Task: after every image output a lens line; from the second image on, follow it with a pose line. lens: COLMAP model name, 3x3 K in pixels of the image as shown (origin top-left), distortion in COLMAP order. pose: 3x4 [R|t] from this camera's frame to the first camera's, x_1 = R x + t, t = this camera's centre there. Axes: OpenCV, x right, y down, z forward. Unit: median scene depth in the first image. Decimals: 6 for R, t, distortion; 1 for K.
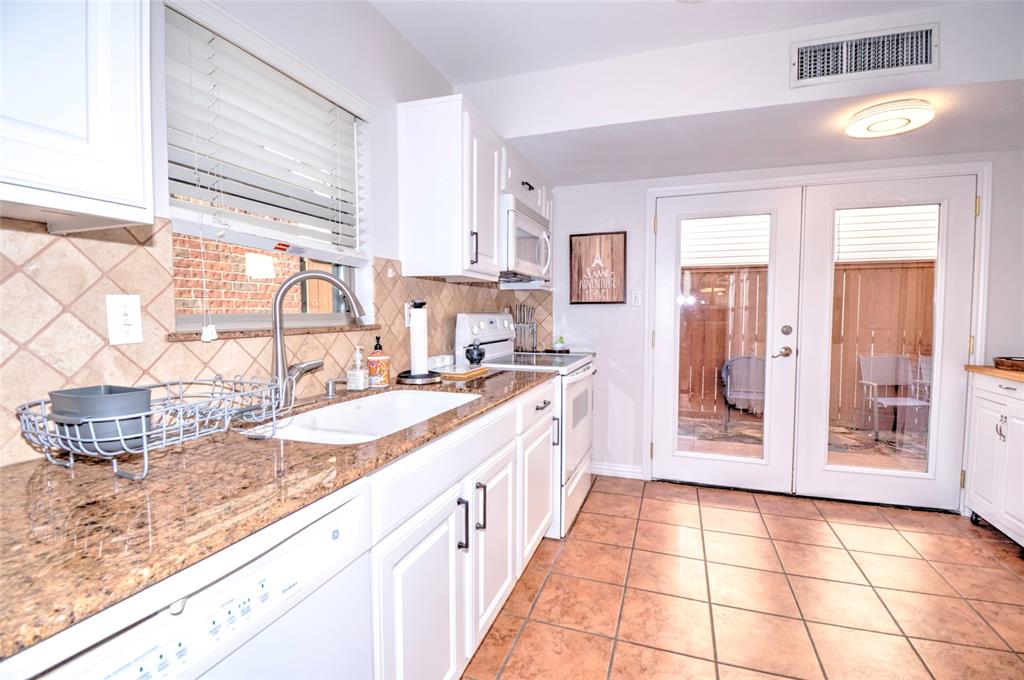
lens RADIAL K [[459.6, 0, 512.0], [0, 459.6, 340.0], [0, 0, 1]] dist [0.012827, -0.014278]
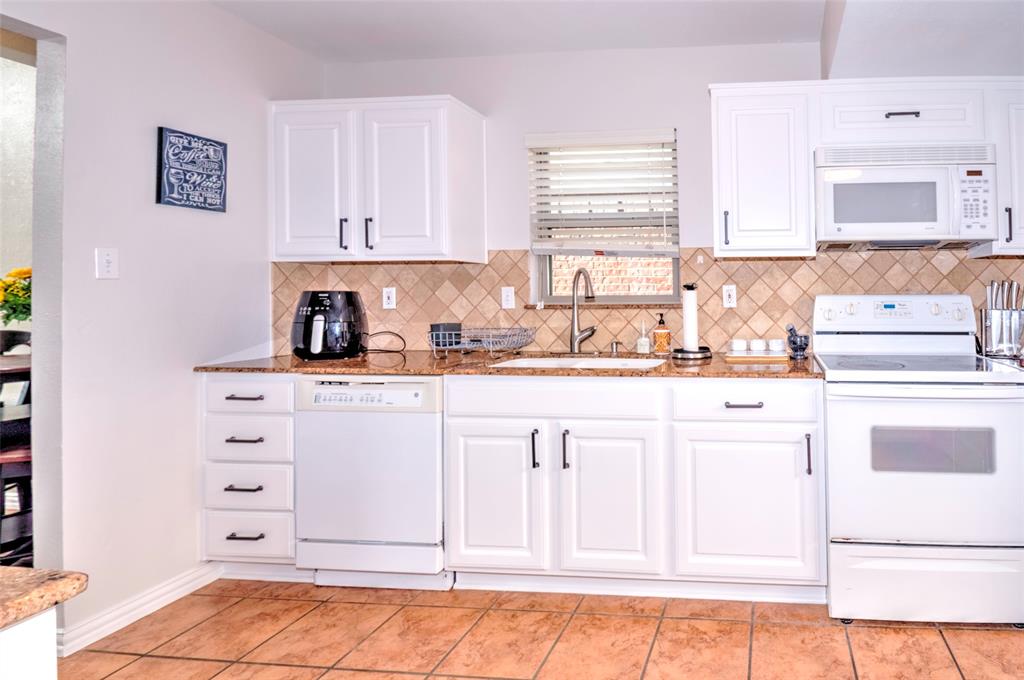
lens RADIAL K [[523.2, 0, 720.6], [0, 523.2, 294.7], [0, 0, 1]] dist [-0.004293, -0.002024]
pose [[0.263828, 0.000222, -0.964570, 1.553068], [-0.053257, 0.998478, -0.014337, -0.065165], [0.963098, 0.055153, 0.263438, 1.099562]]
